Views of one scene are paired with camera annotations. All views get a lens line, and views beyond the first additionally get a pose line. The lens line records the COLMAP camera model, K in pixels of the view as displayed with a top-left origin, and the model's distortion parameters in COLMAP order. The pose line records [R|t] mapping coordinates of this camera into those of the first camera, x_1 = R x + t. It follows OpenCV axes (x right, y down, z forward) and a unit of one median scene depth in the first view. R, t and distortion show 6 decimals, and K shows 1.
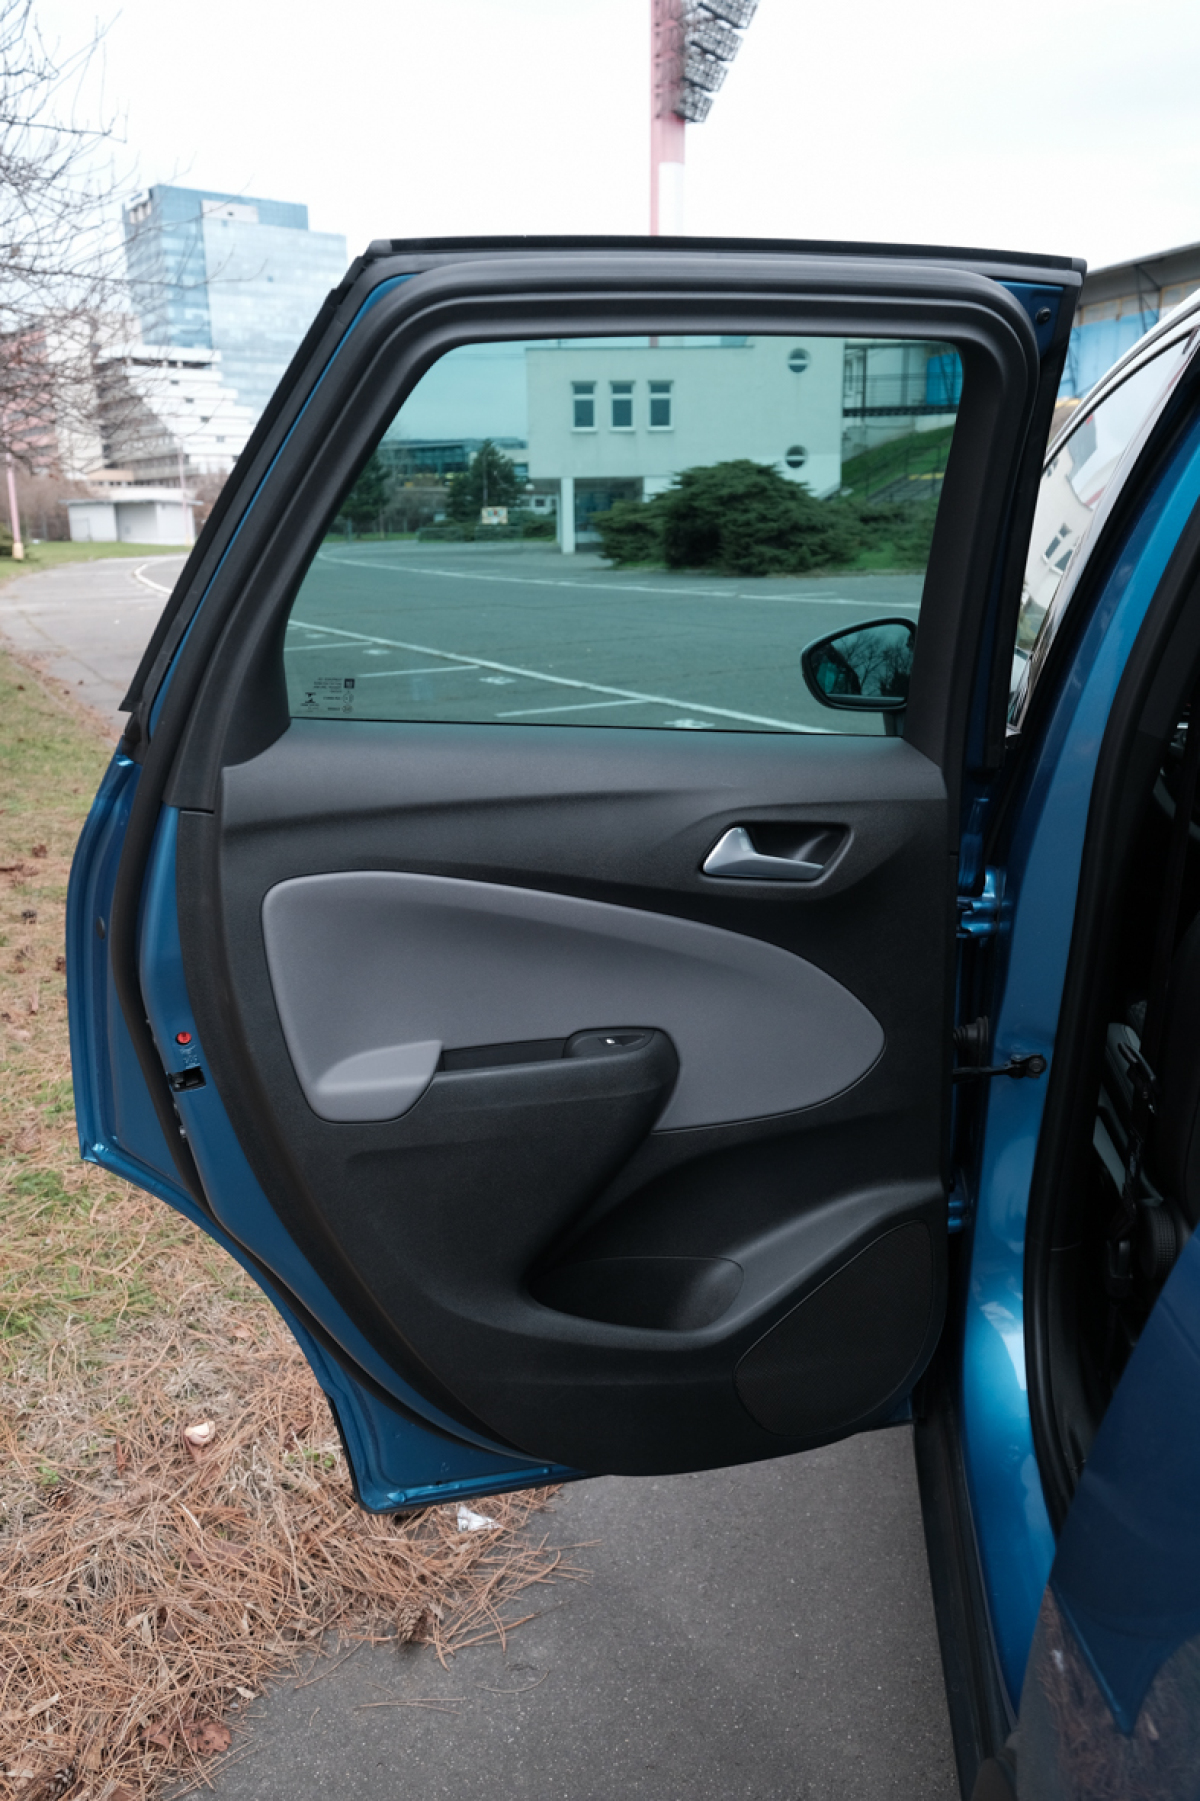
lens RADIAL K [[1363.6, 0, 593.7], [0, 1363.6, 898.8], [0, 0, 1]] dist [0.032714, -0.006247]
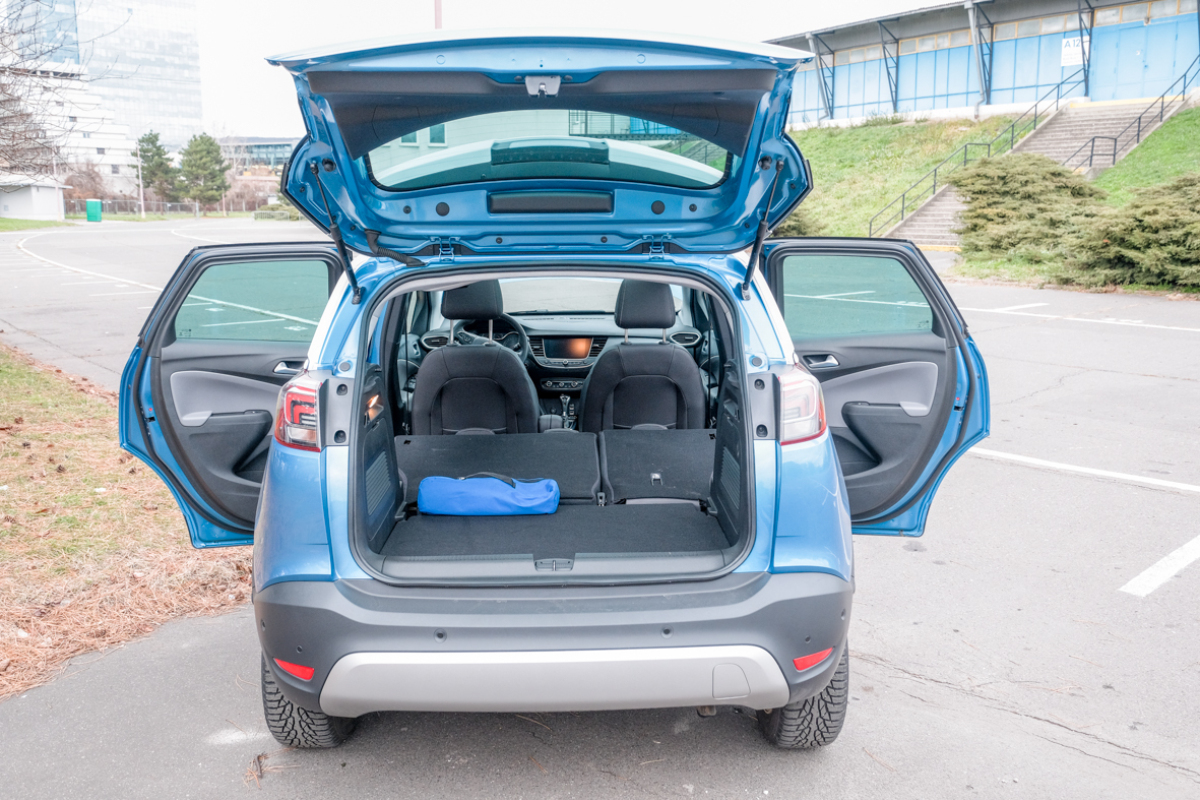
lens RADIAL K [[1074.4, 0, 596.3], [0, 1074.4, 402.5], [0, 0, 1]] dist [0.005489, 0.019084]
pose [[0.983837, -0.015868, 0.178359, 0.034782], [0.031633, 0.995802, -0.085896, 0.029387], [-0.176248, 0.090149, 0.980209, -0.185851]]
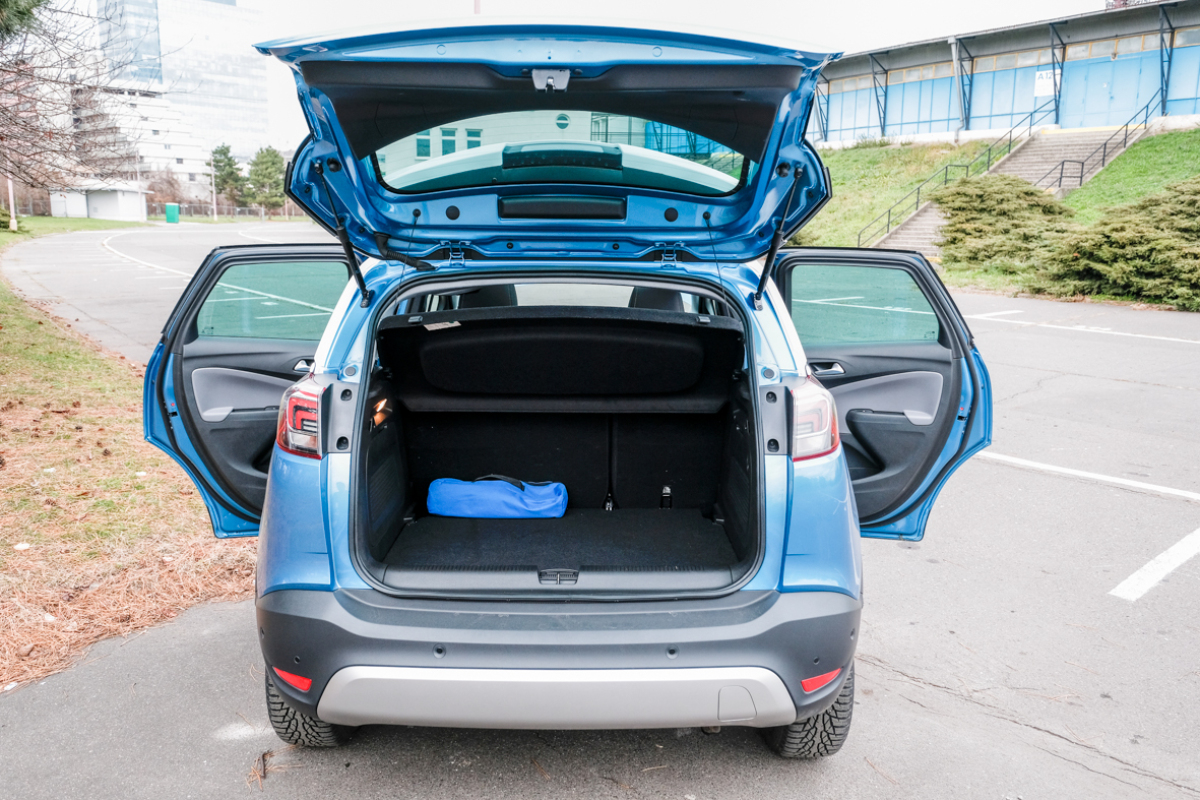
lens RADIAL K [[946.0, 0, 596.8], [0, 946.0, 401.9], [0, 0, 1]] dist [0.014524, 0.002802]
pose [[0.986502, 0.000269, 0.163749, 0.040082], [0.011917, 0.997229, -0.073432, 0.023672], [-0.163315, 0.074392, 0.983765, -0.162809]]
